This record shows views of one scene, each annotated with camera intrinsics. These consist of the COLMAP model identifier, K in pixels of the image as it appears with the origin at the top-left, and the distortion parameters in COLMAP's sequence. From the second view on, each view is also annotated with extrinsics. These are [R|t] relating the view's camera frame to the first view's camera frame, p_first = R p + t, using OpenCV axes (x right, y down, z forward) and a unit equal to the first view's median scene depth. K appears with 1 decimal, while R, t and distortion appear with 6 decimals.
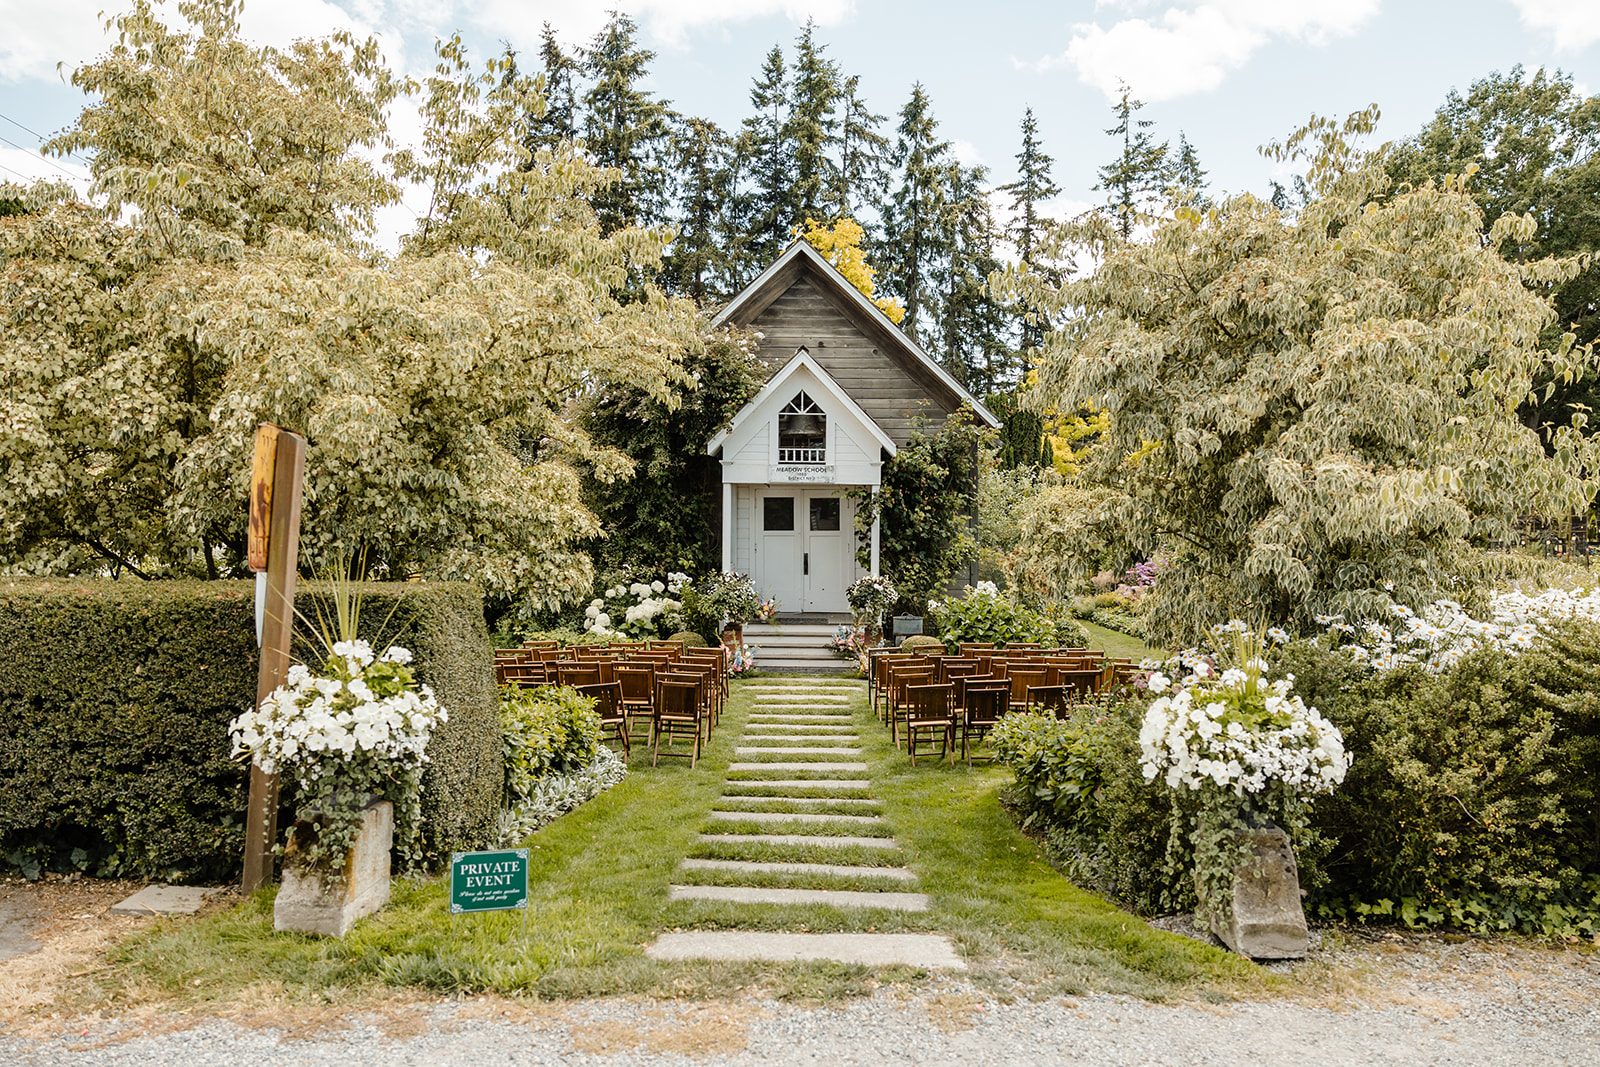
lens RADIAL K [[1094.5, 0, 804.6], [0, 1094.5, 537.3], [0, 0, 1]] dist [-0.000829, 0.001329]
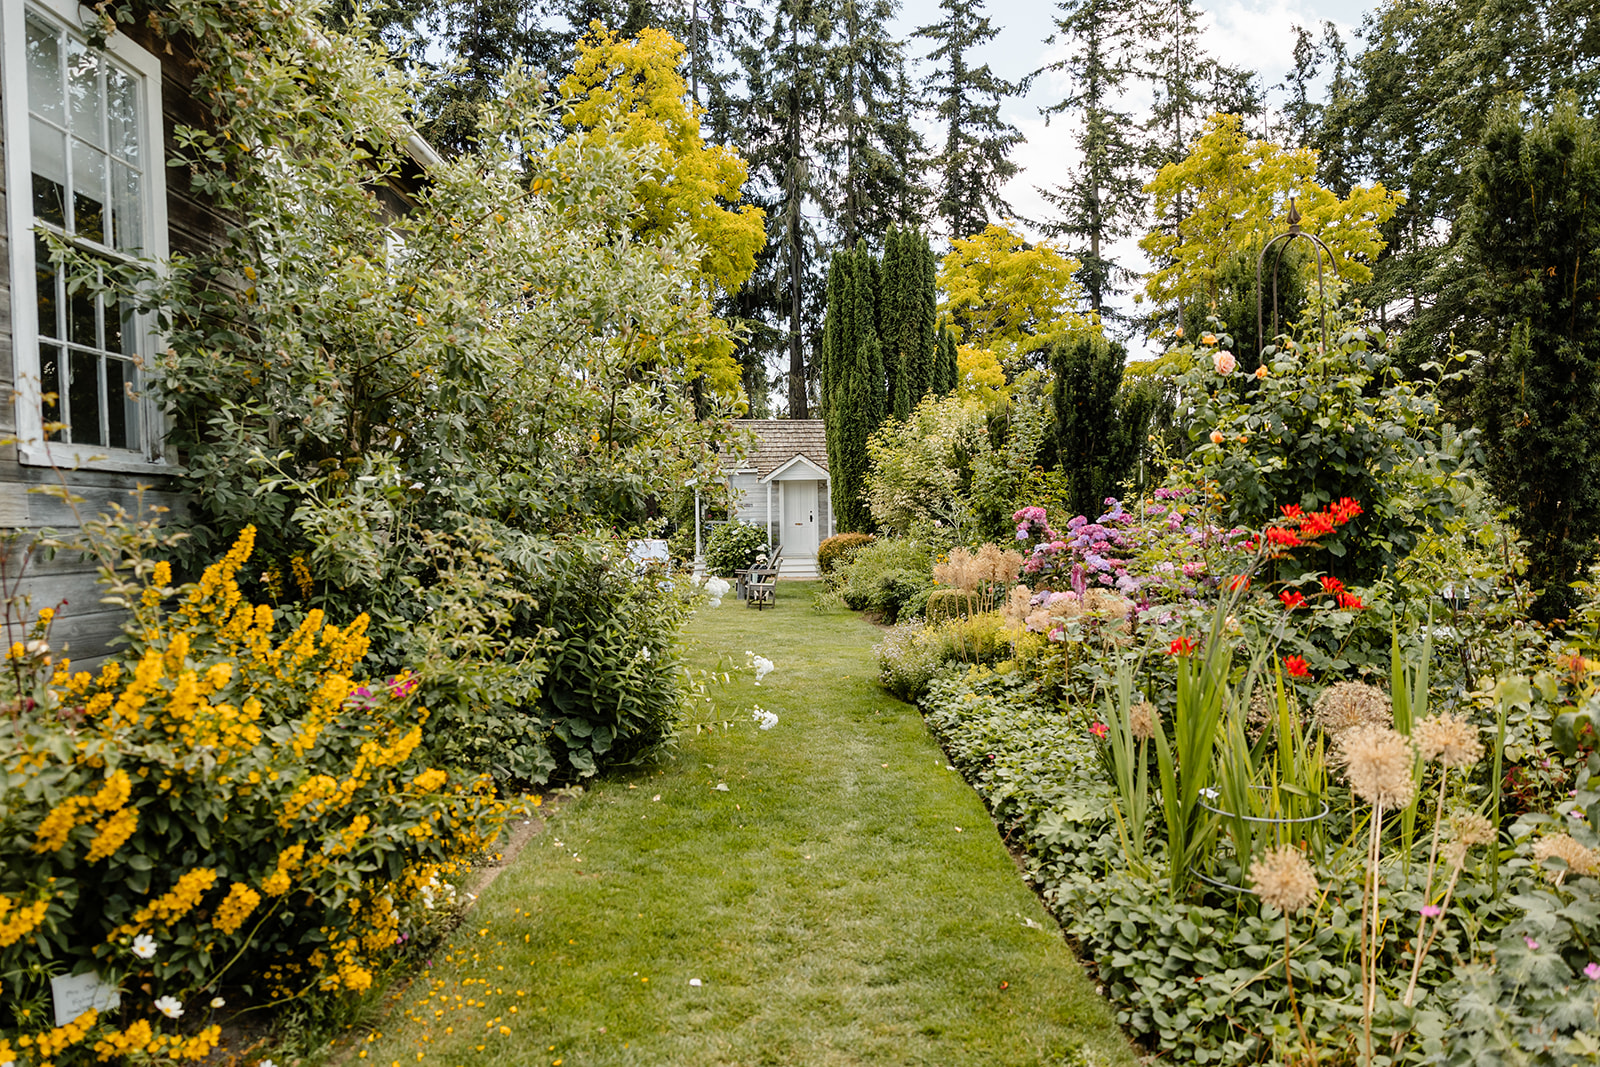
lens RADIAL K [[1094.5, 0, 795.2], [0, 1094.5, 533.3], [0, 0, 1]] dist [-0.000829, 0.001329]
pose [[0.999867, -0.015711, -0.004325, 0.097793], [0.015699, 0.999873, -0.002887, 0.010508], [0.004370, 0.002819, 0.999986, 0.284451]]
